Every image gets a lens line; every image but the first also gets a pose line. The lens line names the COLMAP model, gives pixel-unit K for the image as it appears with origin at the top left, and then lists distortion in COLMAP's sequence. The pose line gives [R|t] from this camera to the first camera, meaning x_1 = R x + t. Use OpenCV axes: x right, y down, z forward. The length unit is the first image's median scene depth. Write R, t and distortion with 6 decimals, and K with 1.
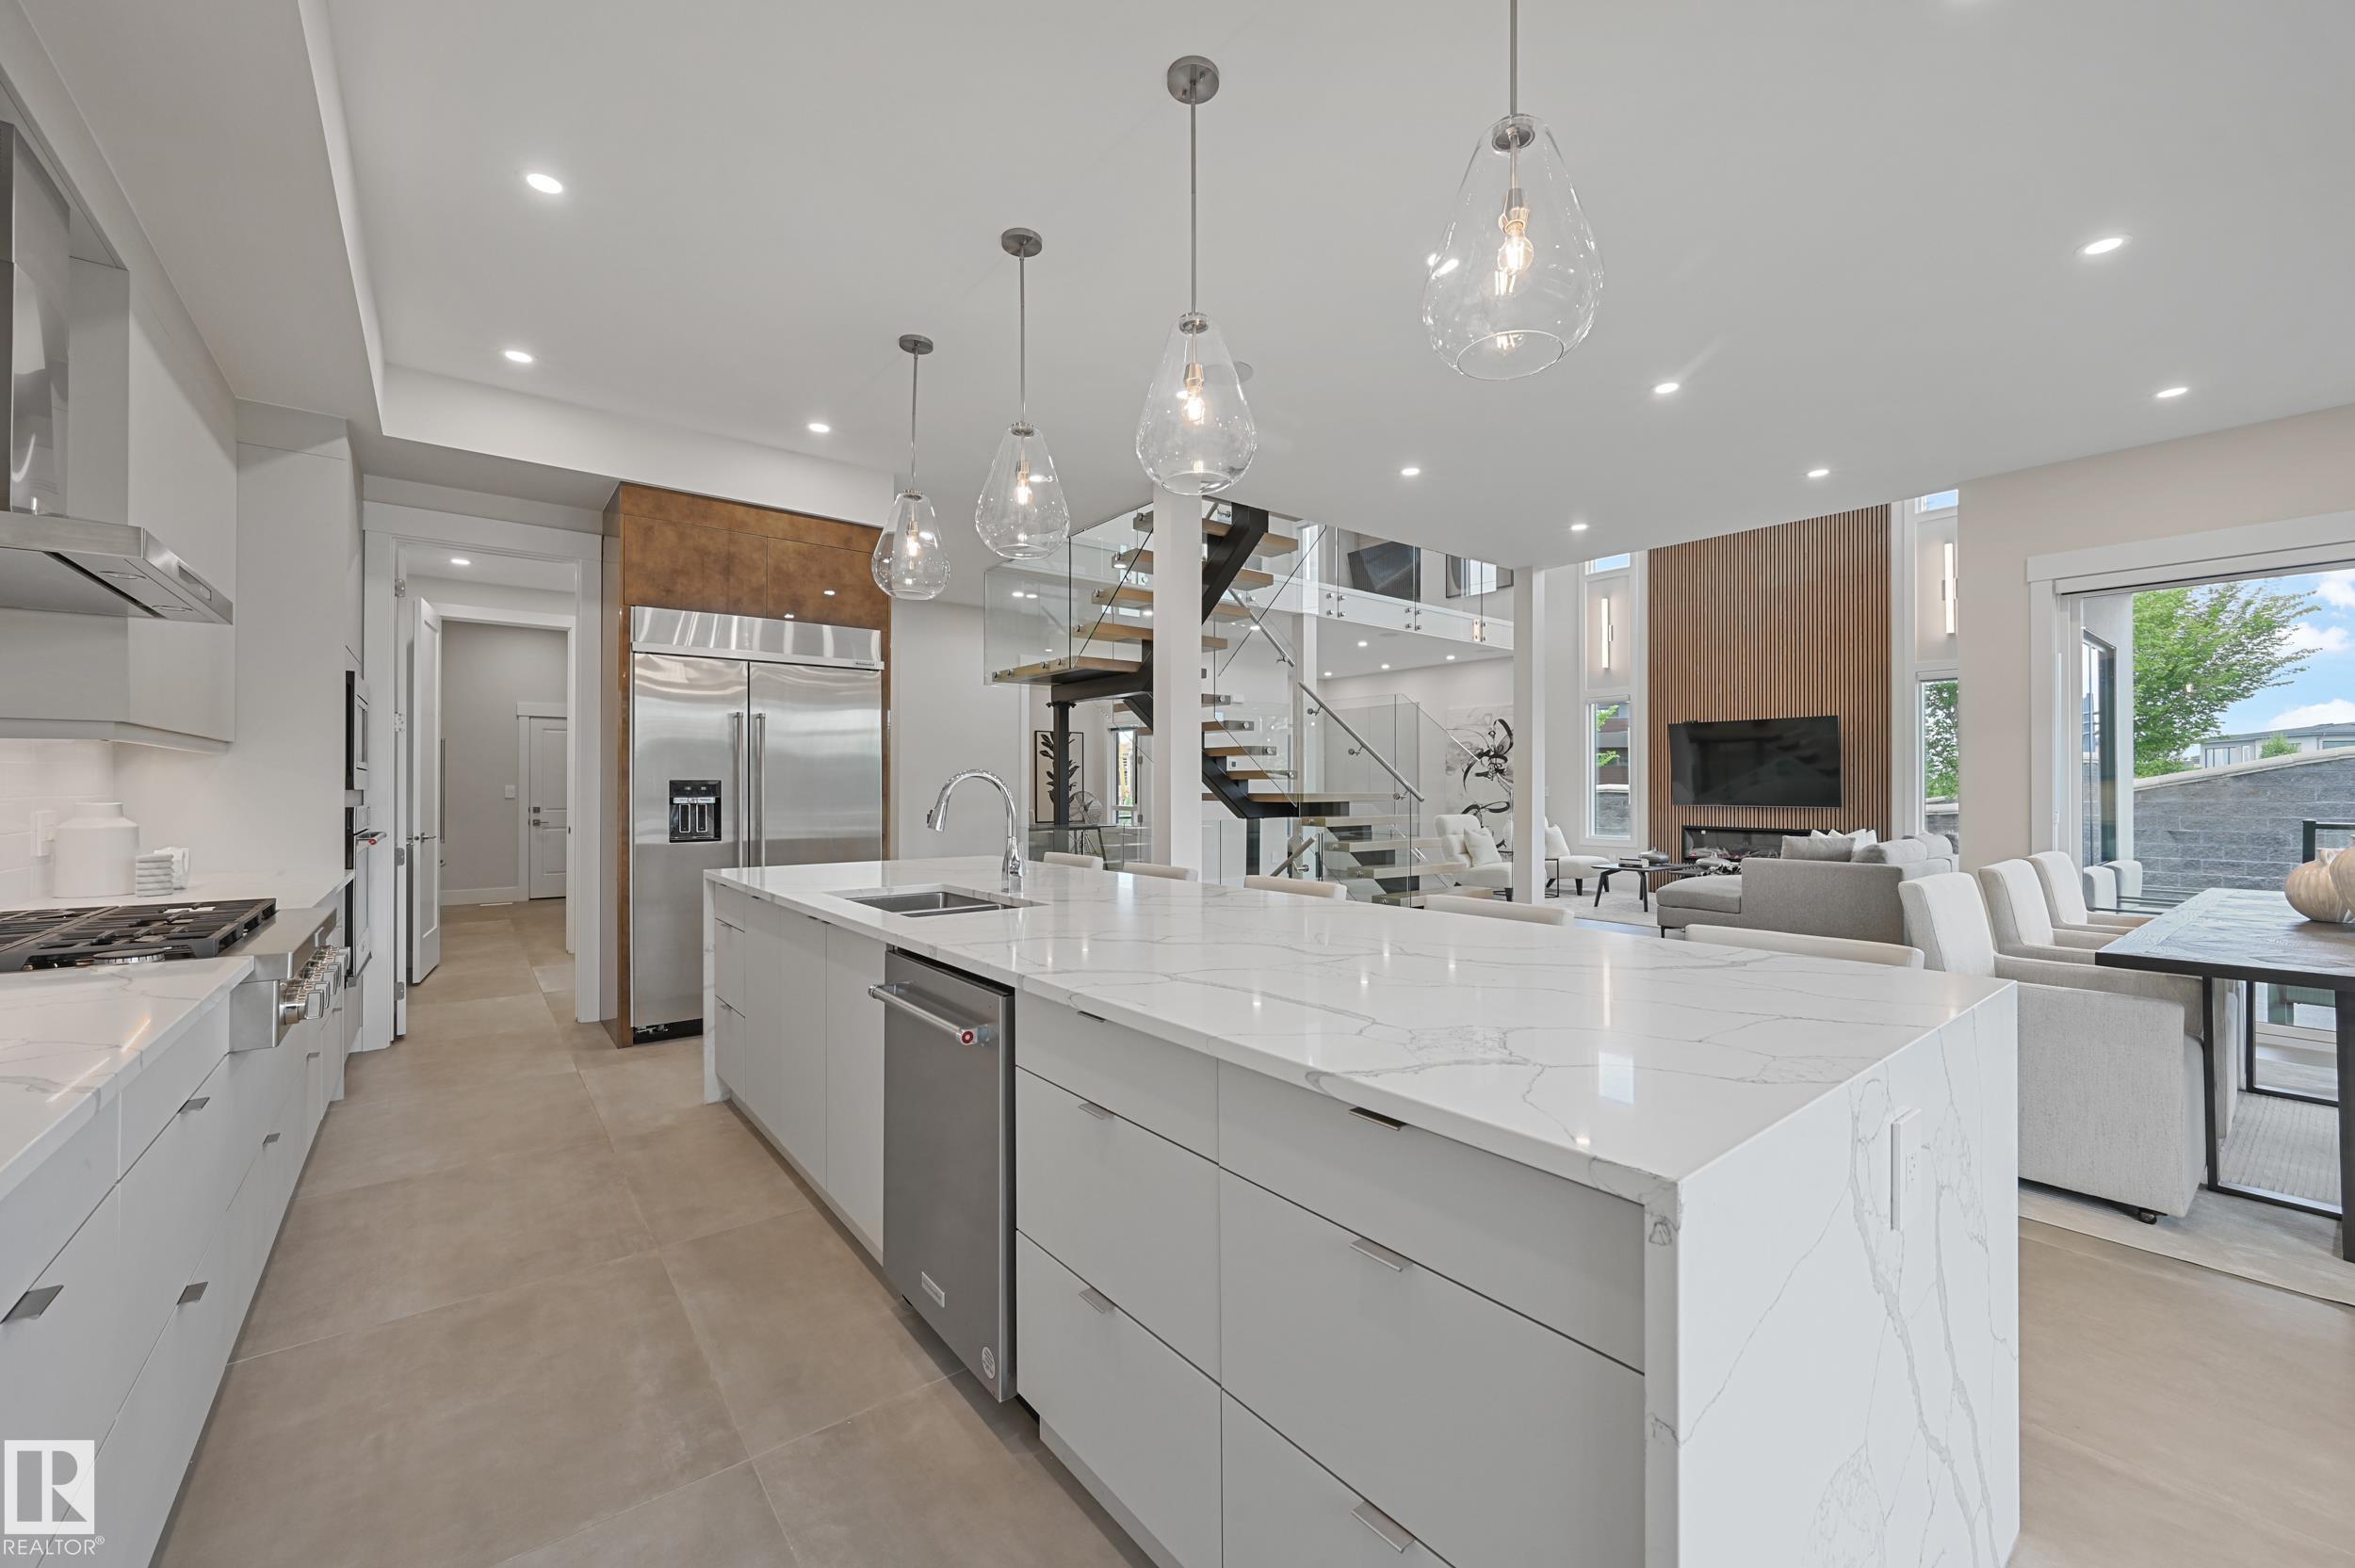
lens RADIAL K [[926.2, 0, 1182.1], [0, 926.2, 785.2], [0, 0, 1]] dist [-0.001138, 0.000021]
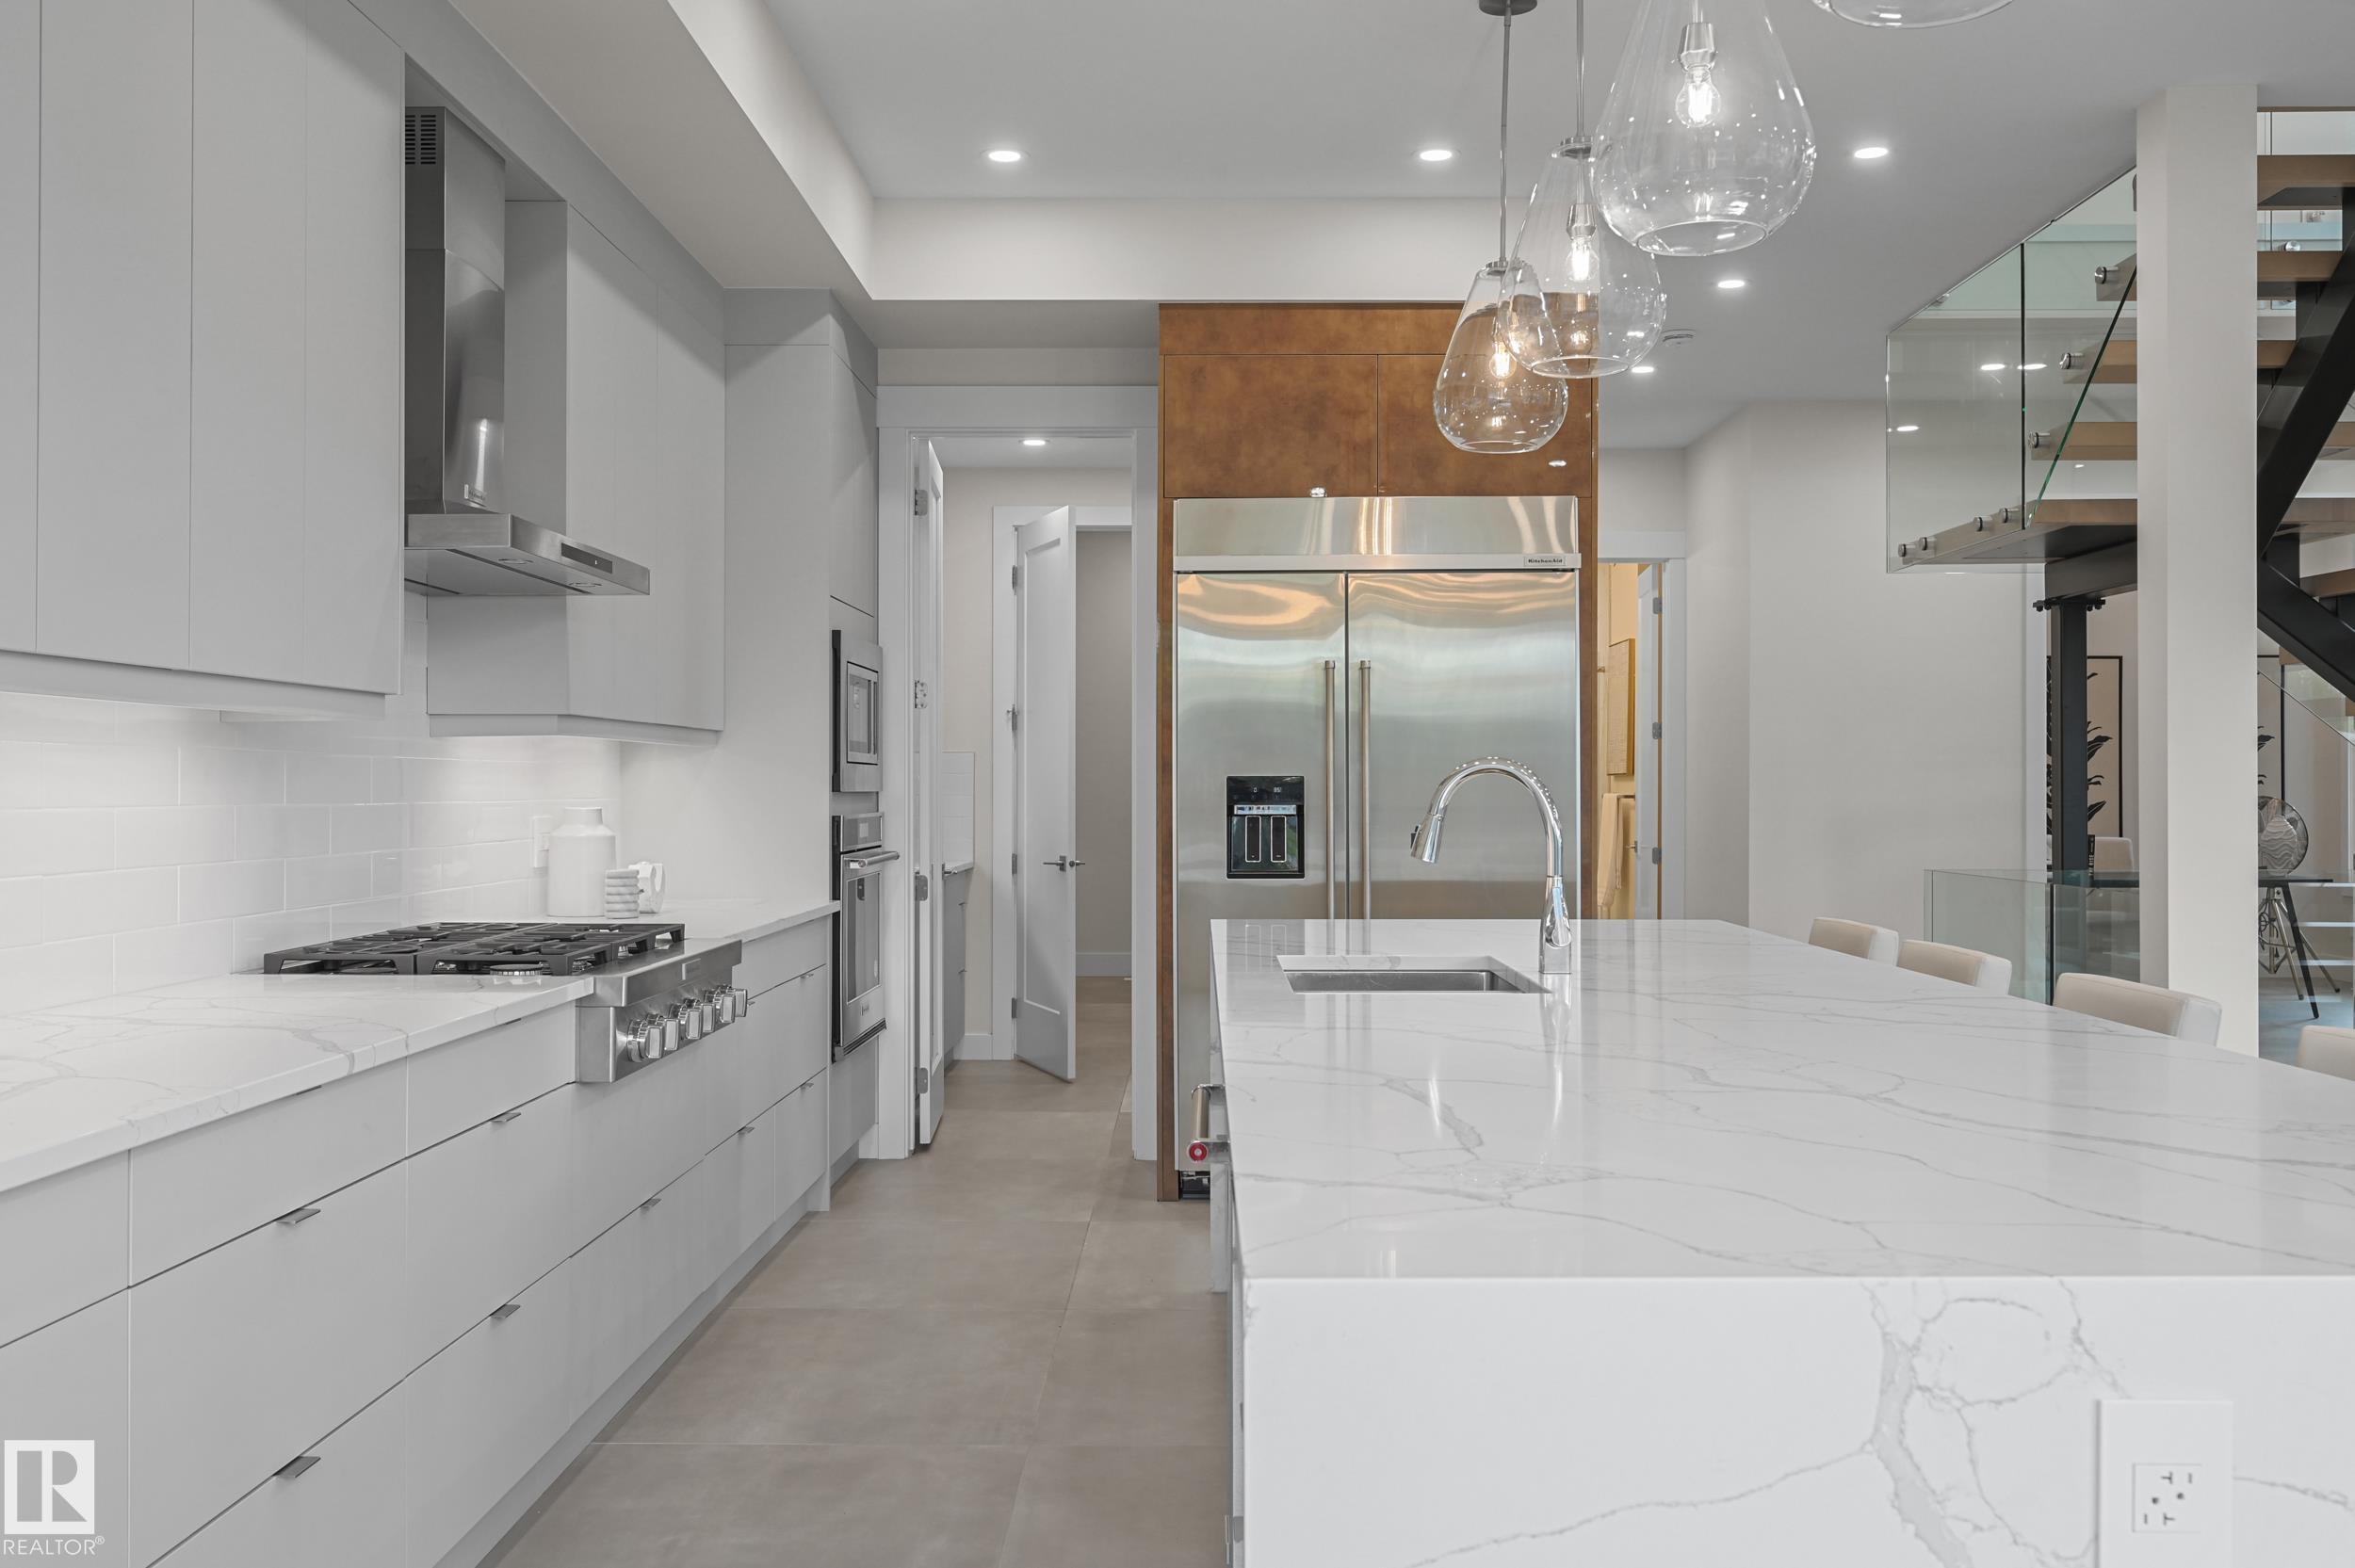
lens RADIAL K [[2029.0, 0, 1169.0], [0, 2029.0, 788.7], [0, 0, 1]] dist [-0.005692, -0.004645]
pose [[0.774903, -0.000737, -0.632080, 0.265458], [0.002372, 0.999996, 0.001742, 0.000135], [0.632076, -0.002849, 0.774902, -0.066864]]
